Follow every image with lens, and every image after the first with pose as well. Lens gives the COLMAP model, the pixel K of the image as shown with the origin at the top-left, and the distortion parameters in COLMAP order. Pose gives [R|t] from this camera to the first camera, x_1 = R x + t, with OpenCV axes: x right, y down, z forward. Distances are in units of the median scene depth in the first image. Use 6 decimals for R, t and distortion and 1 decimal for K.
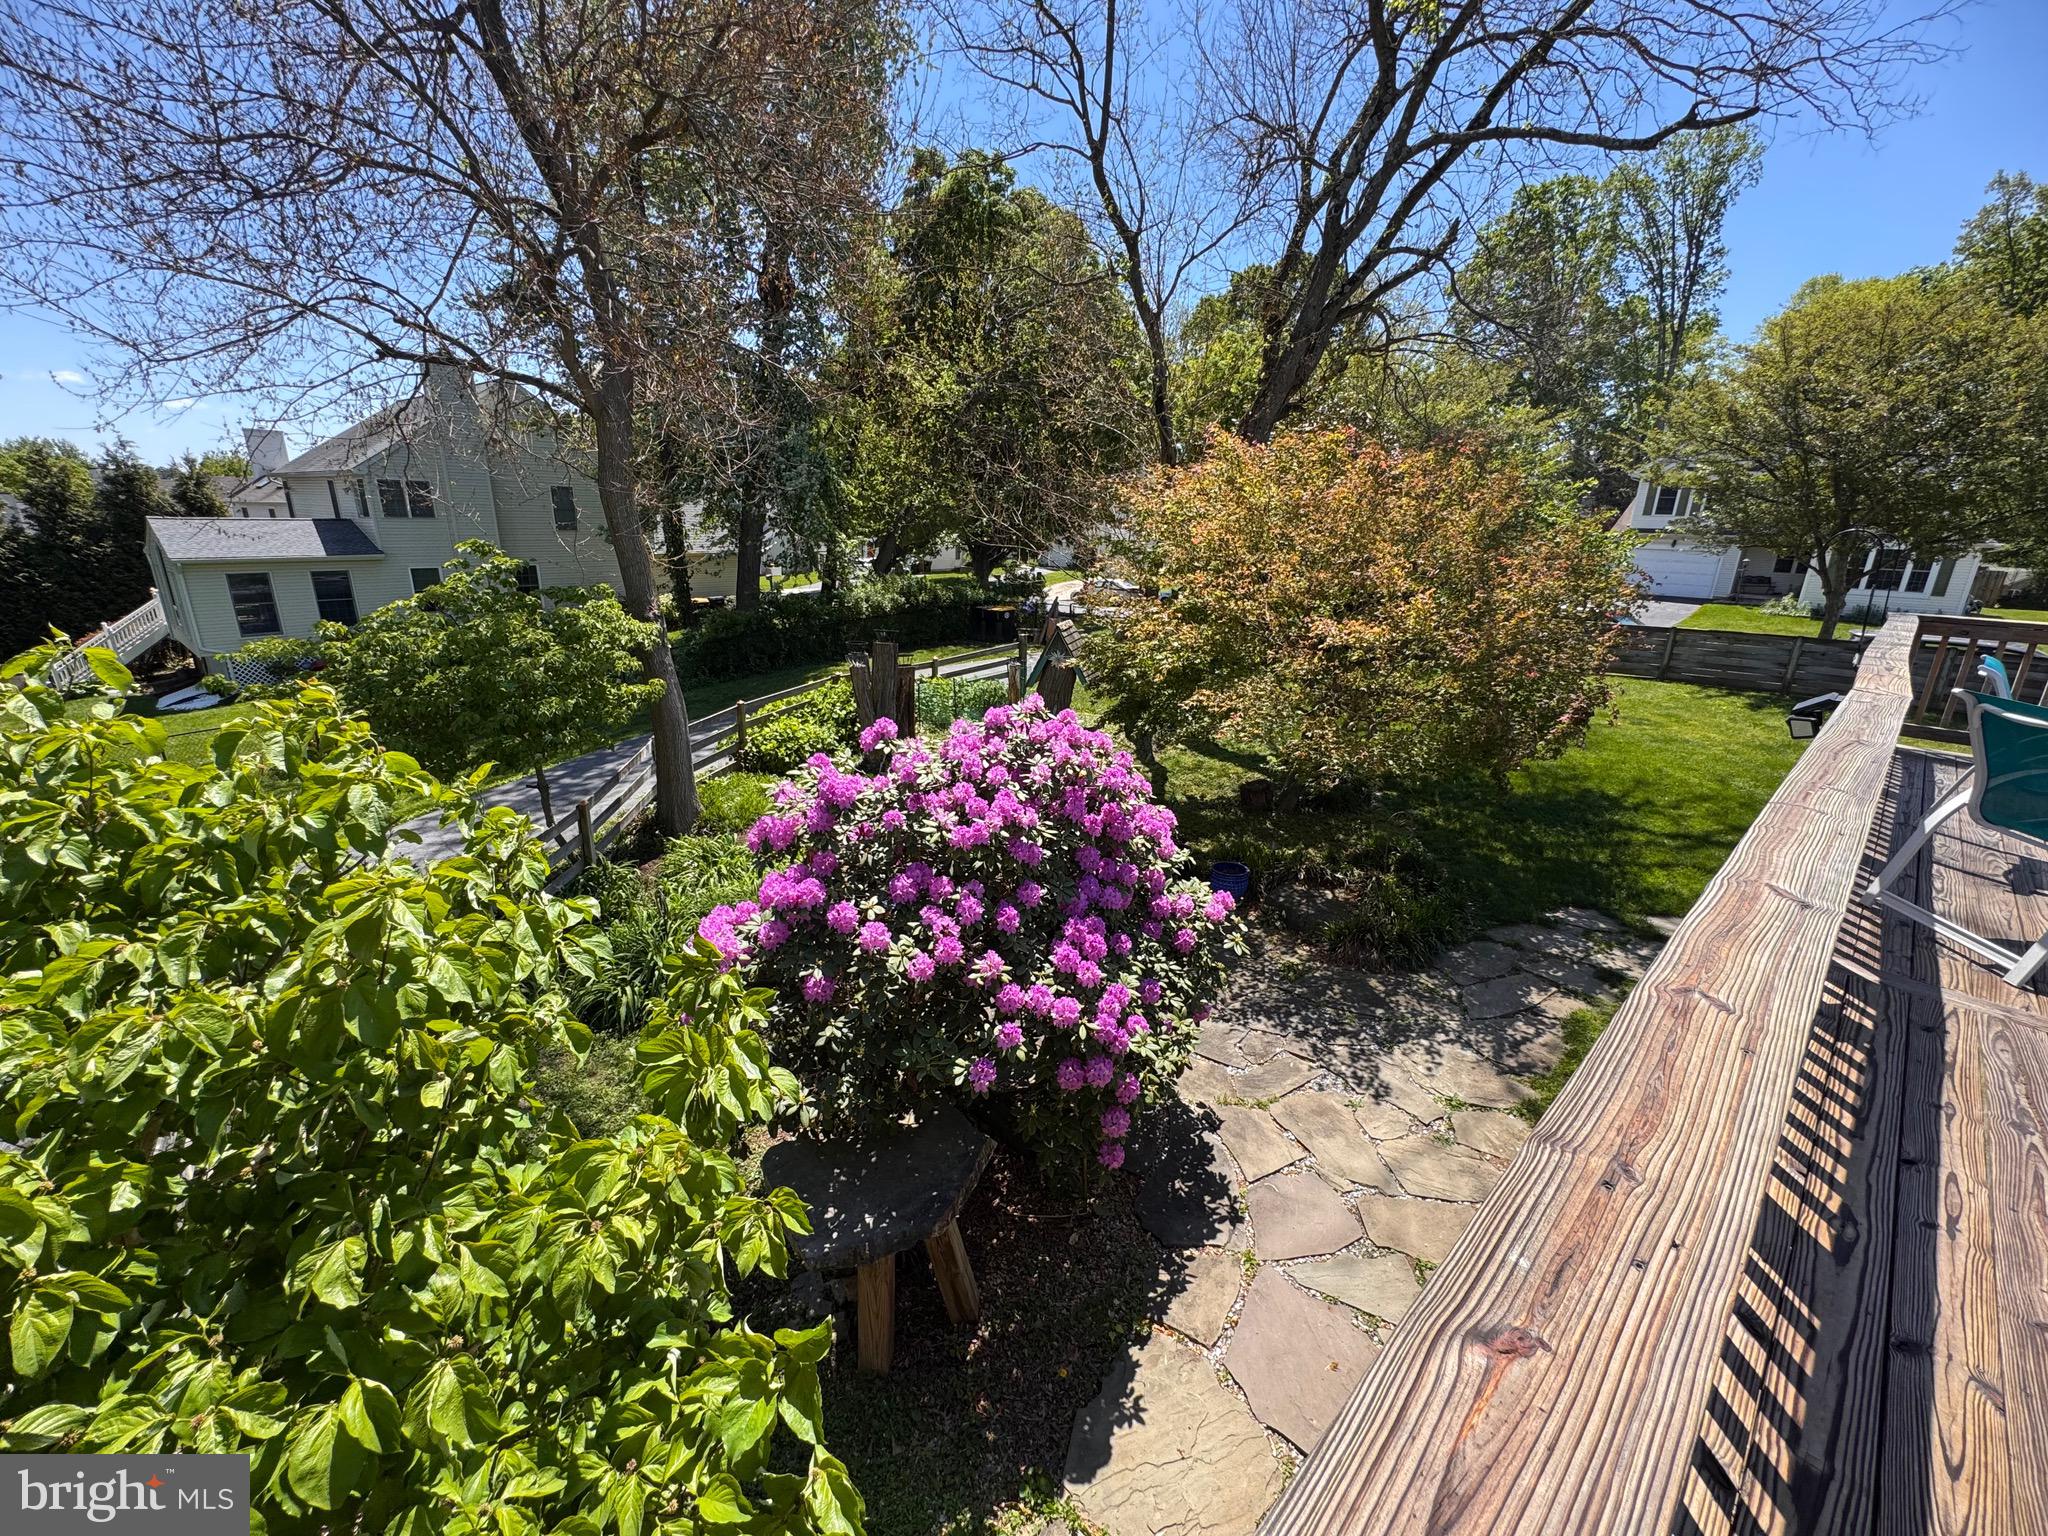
lens RADIAL K [[826.8, 0, 1019.4], [0, 826.8, 766.0], [0, 0, 1]] dist [0.000767, 0.001363]
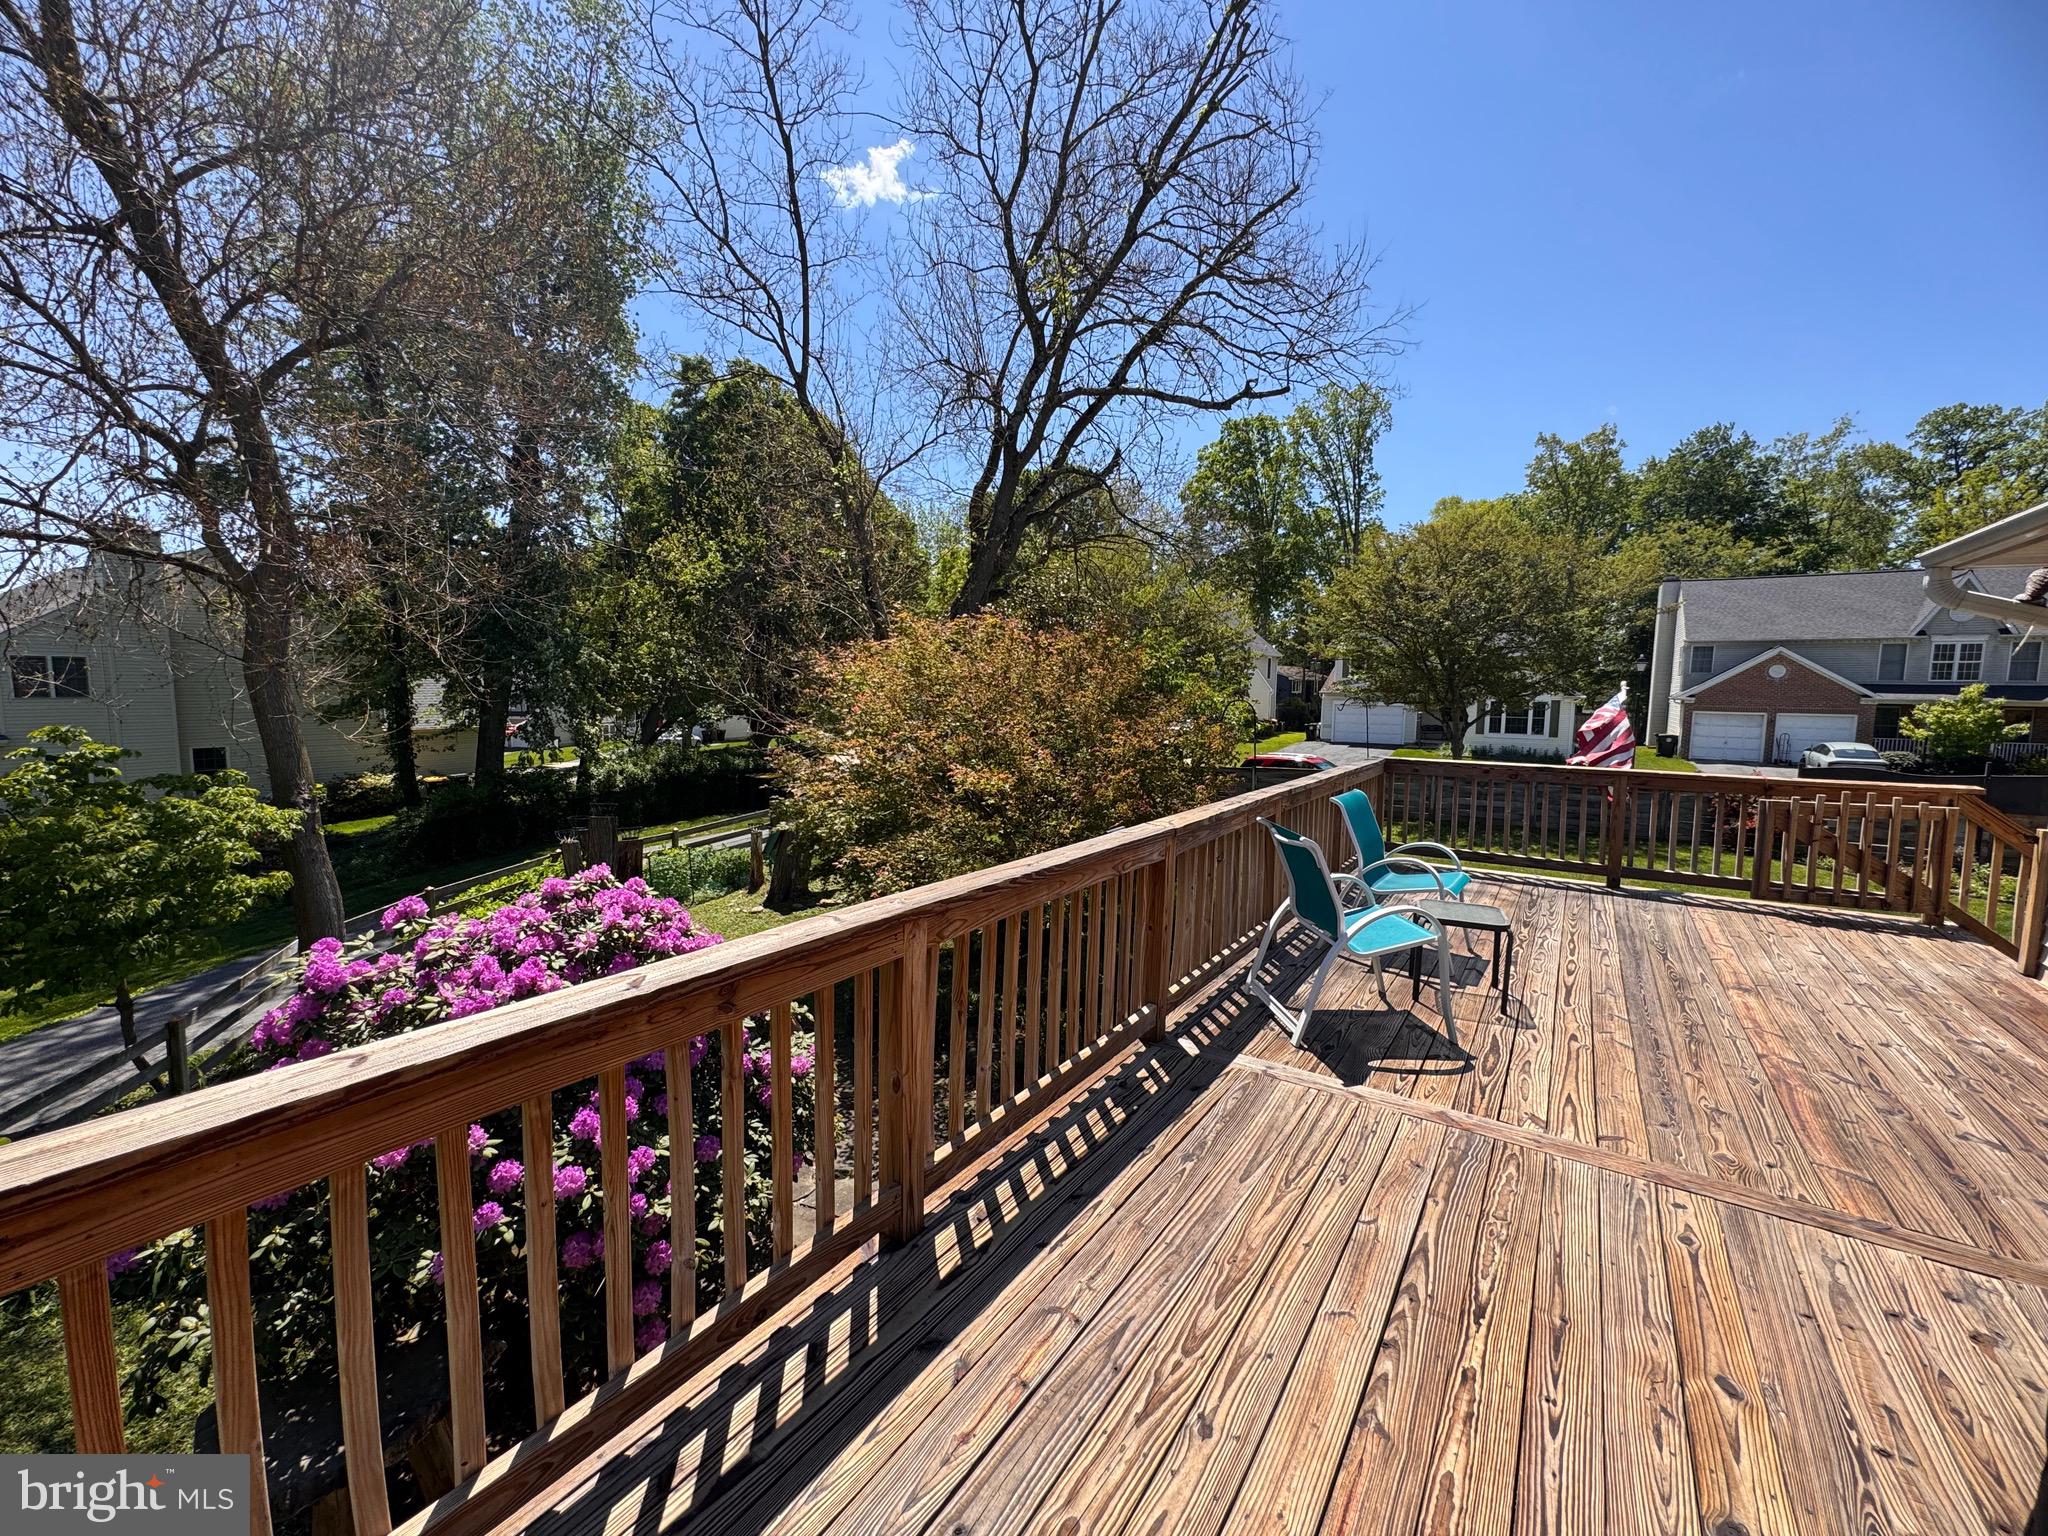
lens RADIAL K [[826.8, 0, 1014.7], [0, 826.8, 767.1], [0, 0, 1]] dist [0.000767, 0.001363]
pose [[0.974939, -0.035815, 0.219571, 0.094987], [0.077058, 0.980225, -0.182264, 0.007670], [-0.208702, 0.194616, 0.958420, -0.041201]]
